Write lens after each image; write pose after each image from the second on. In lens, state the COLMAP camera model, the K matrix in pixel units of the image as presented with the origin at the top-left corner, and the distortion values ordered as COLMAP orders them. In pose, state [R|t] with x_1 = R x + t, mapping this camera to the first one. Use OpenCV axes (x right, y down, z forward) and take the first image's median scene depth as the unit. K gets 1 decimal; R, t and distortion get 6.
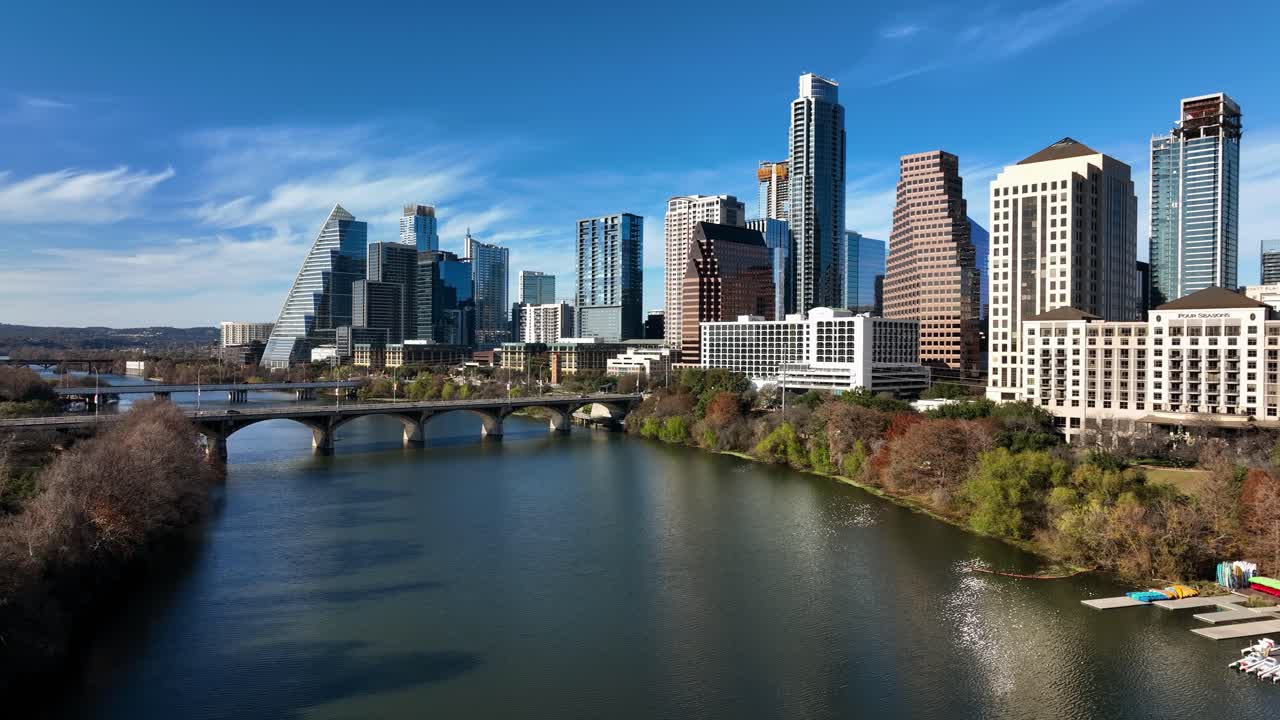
lens RADIAL K [[977.0, 0, 644.9], [0, 977.0, 361.5], [0, 0, 1]] dist [0.002431, -0.000373]
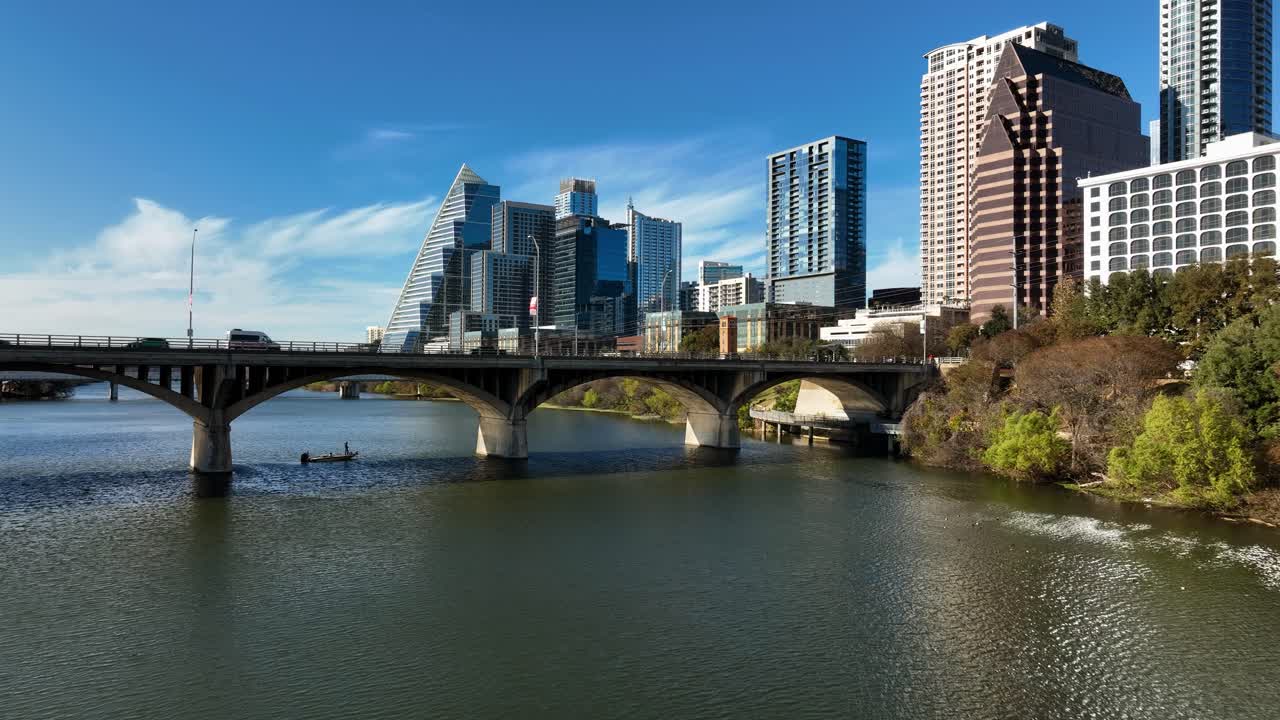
lens RADIAL K [[932.0, 0, 608.1], [0, 932.0, 360.3], [0, 0, 1]] dist [-0.015633, -0.005474]
pose [[0.970536, -0.001967, -0.240947, -0.020735], [-0.005823, 0.999483, -0.031615, 0.025032], [0.240884, 0.032086, 0.970023, 0.338008]]
